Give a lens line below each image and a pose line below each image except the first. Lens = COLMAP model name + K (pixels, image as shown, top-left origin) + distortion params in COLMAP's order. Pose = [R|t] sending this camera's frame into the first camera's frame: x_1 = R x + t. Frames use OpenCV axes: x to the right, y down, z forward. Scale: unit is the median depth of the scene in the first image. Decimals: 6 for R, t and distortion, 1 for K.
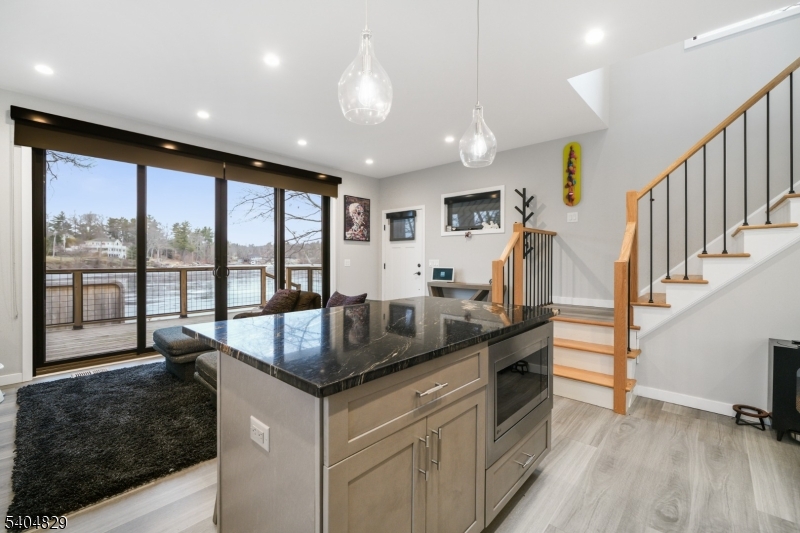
lens RADIAL K [[341.7, 0, 404.0], [0, 341.7, 263.5], [0, 0, 1]] dist [-0.003112, 0.000190]
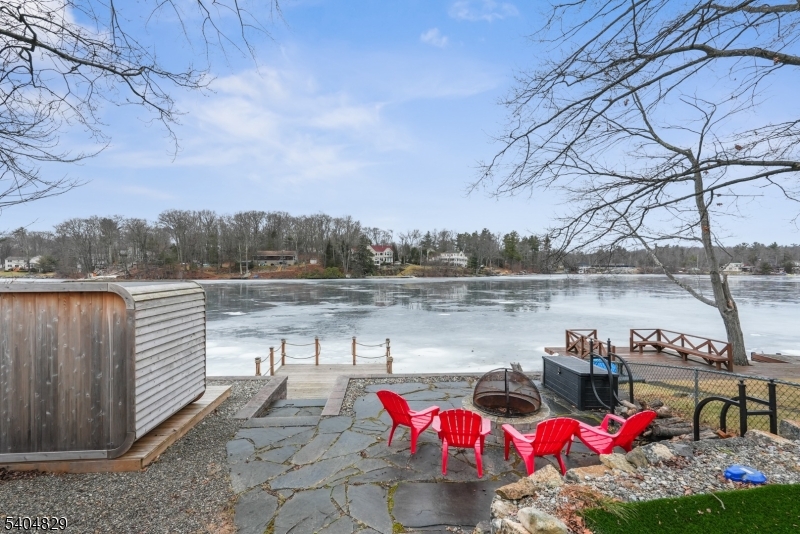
lens RADIAL K [[360.0, 0, 403.4], [0, 360.0, 268.6], [0, 0, 1]] dist [-0.009538, 0.003957]
pose [[0.637613, -0.000962, -0.770356, -0.402488], [-0.009339, 0.999916, -0.008979, 0.042644], [0.770300, 0.012919, 0.637551, 1.191088]]
